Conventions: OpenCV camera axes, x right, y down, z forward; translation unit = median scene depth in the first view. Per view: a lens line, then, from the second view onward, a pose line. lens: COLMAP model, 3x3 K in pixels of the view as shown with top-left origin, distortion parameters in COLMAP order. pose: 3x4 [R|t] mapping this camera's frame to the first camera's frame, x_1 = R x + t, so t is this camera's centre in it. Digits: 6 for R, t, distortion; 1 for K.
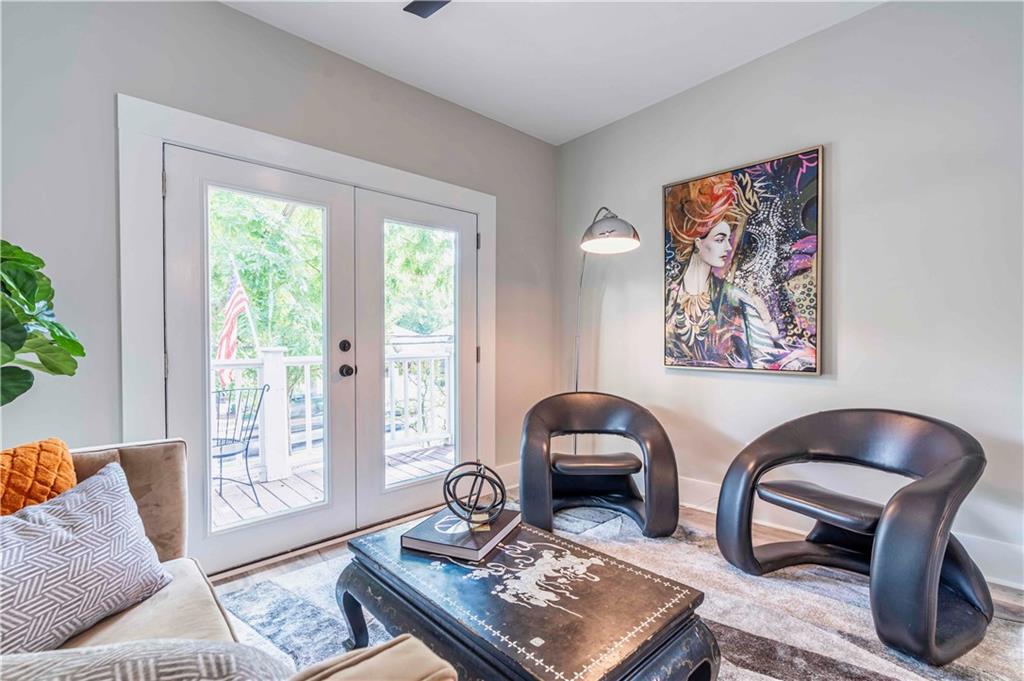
lens RADIAL K [[477.2, 0, 508.2], [0, 477.2, 338.3], [0, 0, 1]] dist [-0.009502, 0.004349]
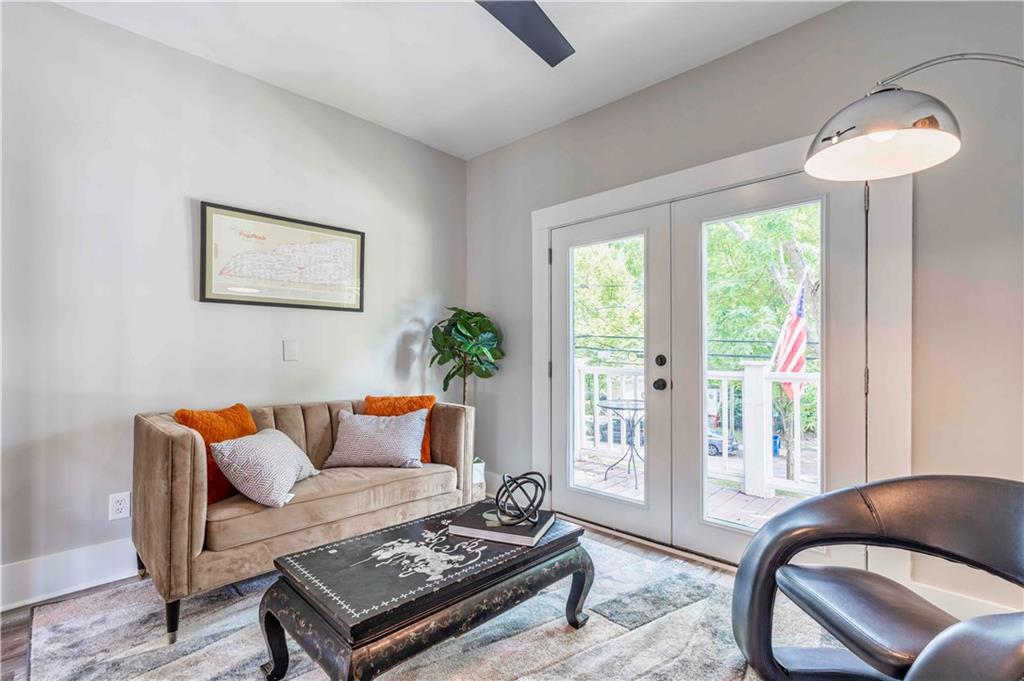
lens RADIAL K [[477.2, 0, 508.3], [0, 477.2, 347.1], [0, 0, 1]] dist [-0.009502, 0.004349]
pose [[0.018513, -0.006457, -0.999808, 1.098801], [-0.000067, 0.999979, -0.006459, -0.009683], [0.999829, 0.000187, 0.018512, 1.045728]]
